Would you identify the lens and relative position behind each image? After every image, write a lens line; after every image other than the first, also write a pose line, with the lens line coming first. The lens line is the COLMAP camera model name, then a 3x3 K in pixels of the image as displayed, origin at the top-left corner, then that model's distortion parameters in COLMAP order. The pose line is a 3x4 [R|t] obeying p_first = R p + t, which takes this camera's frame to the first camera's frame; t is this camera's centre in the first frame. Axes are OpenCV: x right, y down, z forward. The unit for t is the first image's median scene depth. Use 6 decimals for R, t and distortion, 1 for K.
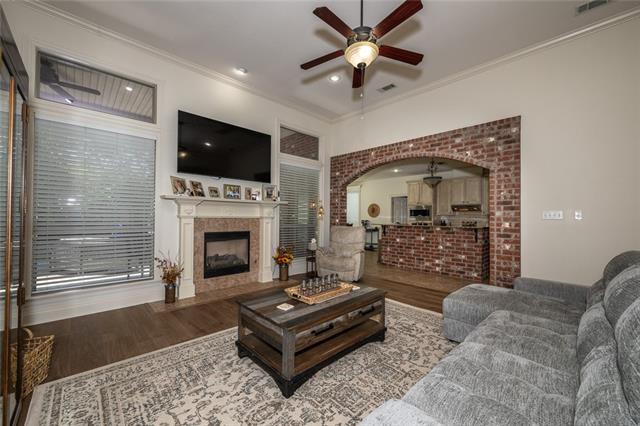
lens RADIAL K [[256.0, 0, 321.0], [0, 256.0, 213.6], [0, 0, 1]] dist [-0.001019, -0.000160]
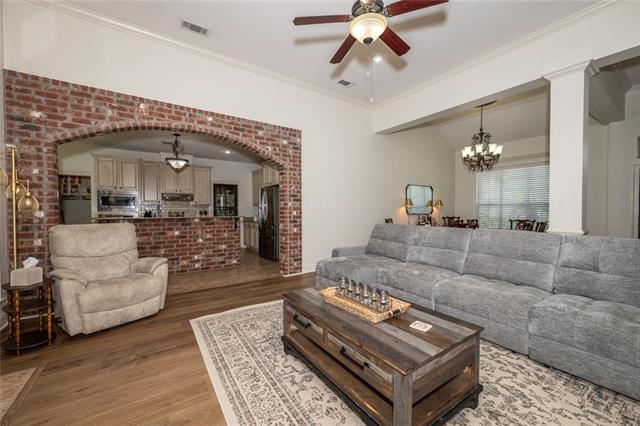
lens RADIAL K [[256.0, 0, 319.5], [0, 256.0, 213.3], [0, 0, 1]] dist [-0.001019, -0.000160]
pose [[0.163333, -0.024841, 0.986258, -0.412142], [-0.013660, 0.999530, 0.027437, 0.007107], [-0.986476, -0.017954, 0.162917, 0.528904]]
